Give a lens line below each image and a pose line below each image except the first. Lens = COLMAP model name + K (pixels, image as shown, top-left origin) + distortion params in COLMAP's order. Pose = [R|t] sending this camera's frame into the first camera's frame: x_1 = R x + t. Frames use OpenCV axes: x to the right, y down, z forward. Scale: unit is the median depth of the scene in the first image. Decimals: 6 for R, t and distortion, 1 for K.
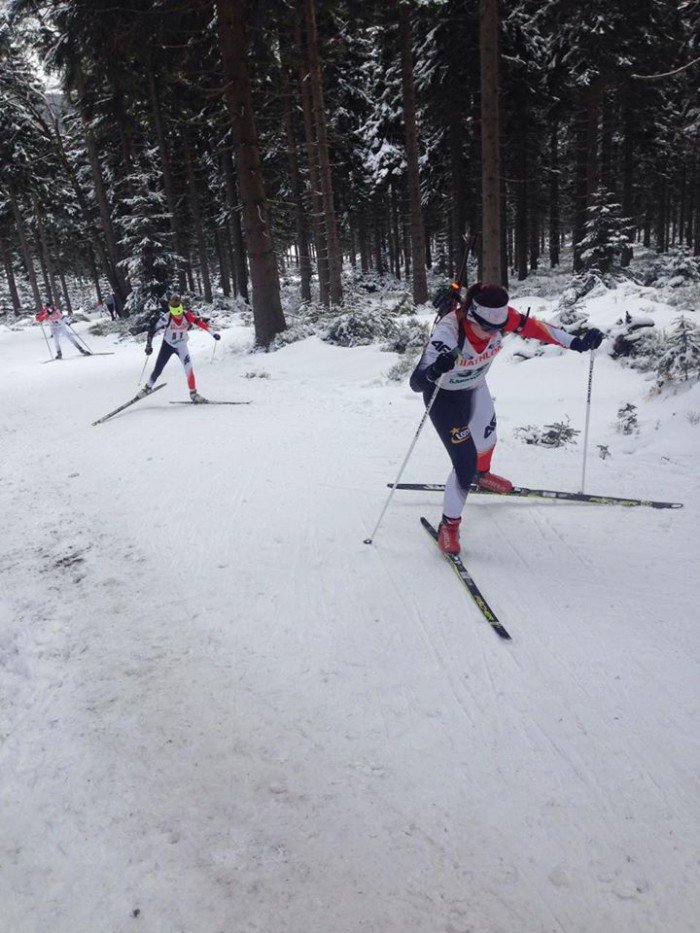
lens RADIAL K [[812.0, 0, 338.9], [0, 812.0, 468.6], [0, 0, 1]] dist [0.131771, -0.229493]
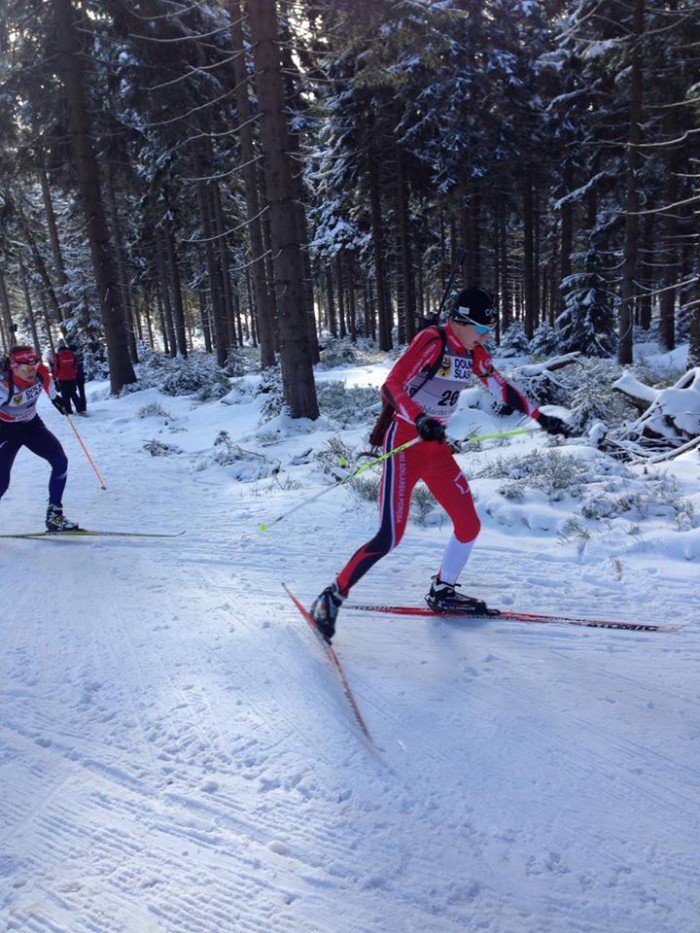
lens RADIAL K [[817.9, 0, 350.0], [0, 817.9, 466.5], [0, 0, 1]] dist [0.105360, -0.190673]
pose [[0.999652, 0.026360, -0.001313, 0.135503], [-0.026387, 0.997098, -0.071408, 0.023090], [-0.000573, 0.071418, 0.997446, -0.142407]]
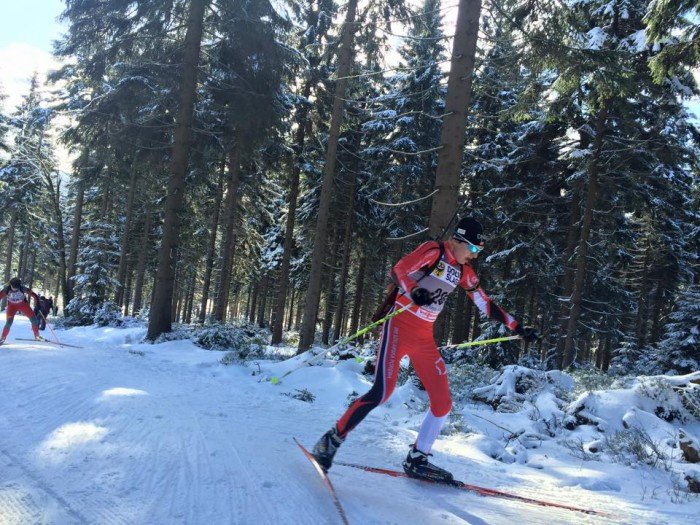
lens RADIAL K [[576.7, 0, 350.0], [0, 576.7, 262.5], [0, 0, 1]] dist [0.000610, 0.000729]
pose [[0.963465, 0.212495, 0.163039, 0.023673], [-0.140369, 0.919041, -0.368321, 0.022536], [-0.228106, 0.331979, 0.915291, -0.021363]]
